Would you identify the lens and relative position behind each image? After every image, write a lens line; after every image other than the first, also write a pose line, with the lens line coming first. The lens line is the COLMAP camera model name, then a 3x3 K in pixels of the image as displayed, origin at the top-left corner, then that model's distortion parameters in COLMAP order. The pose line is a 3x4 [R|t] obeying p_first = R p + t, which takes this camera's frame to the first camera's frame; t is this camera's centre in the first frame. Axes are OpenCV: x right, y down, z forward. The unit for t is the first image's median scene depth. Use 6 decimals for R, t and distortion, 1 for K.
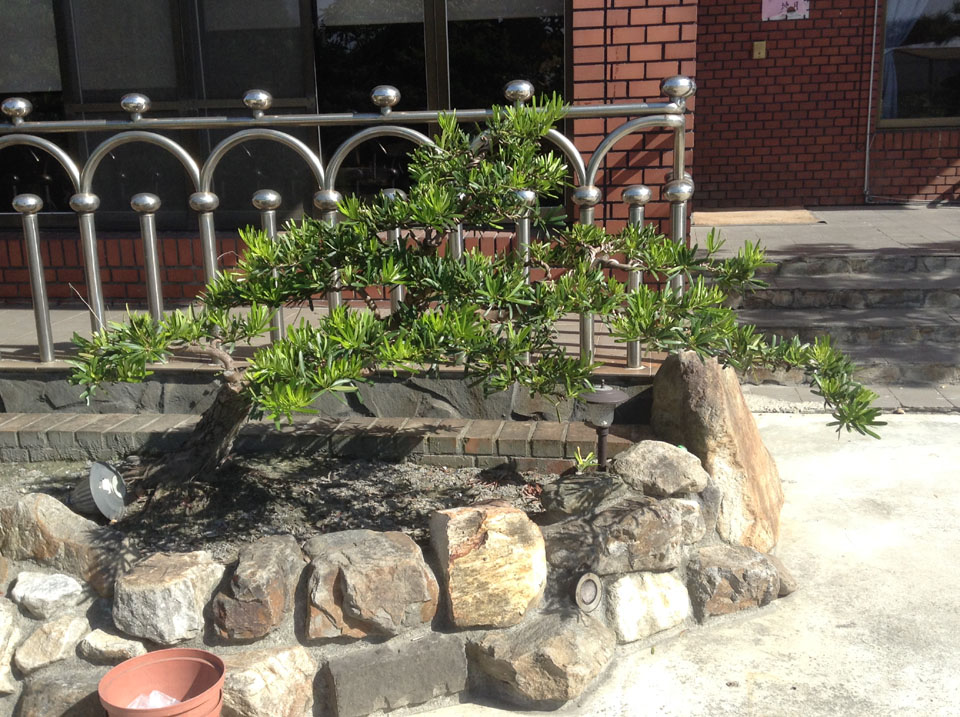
lens RADIAL K [[1007.3, 0, 480.0], [0, 1007.3, 358.5], [0, 0, 1]] dist [0.128675, -0.272594]
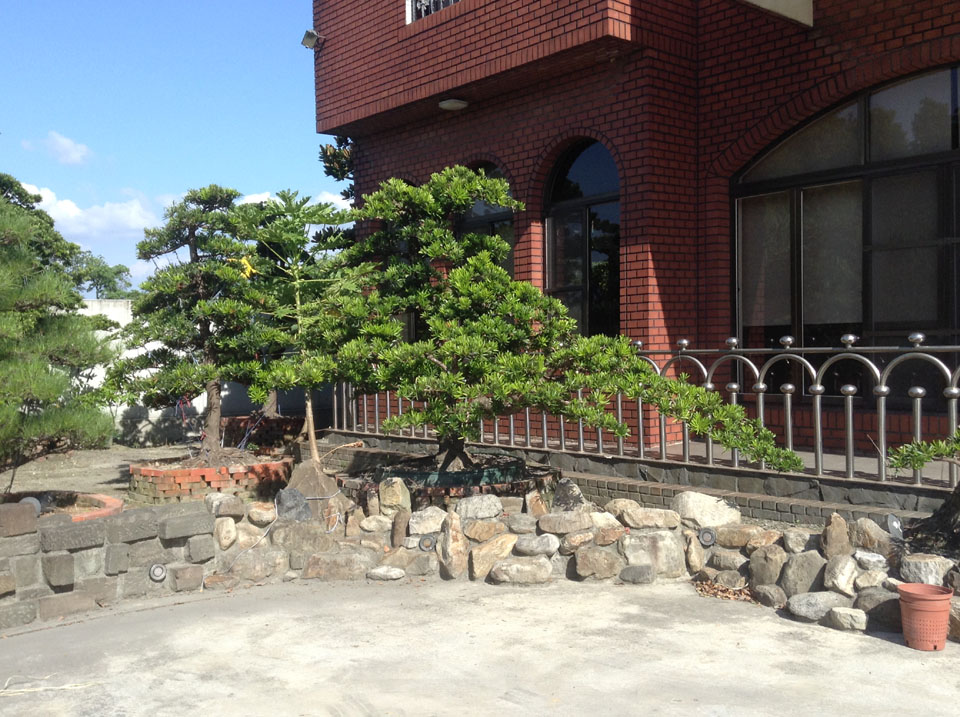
lens RADIAL K [[1007.3, 0, 480.0], [0, 1007.3, 358.5], [0, 0, 1]] dist [0.128675, -0.272594]
pose [[0.777430, 0.022824, -0.628555, 0.307739], [-0.139697, 0.980647, -0.137175, 0.218995], [0.613259, 0.194452, 0.765573, -1.308673]]
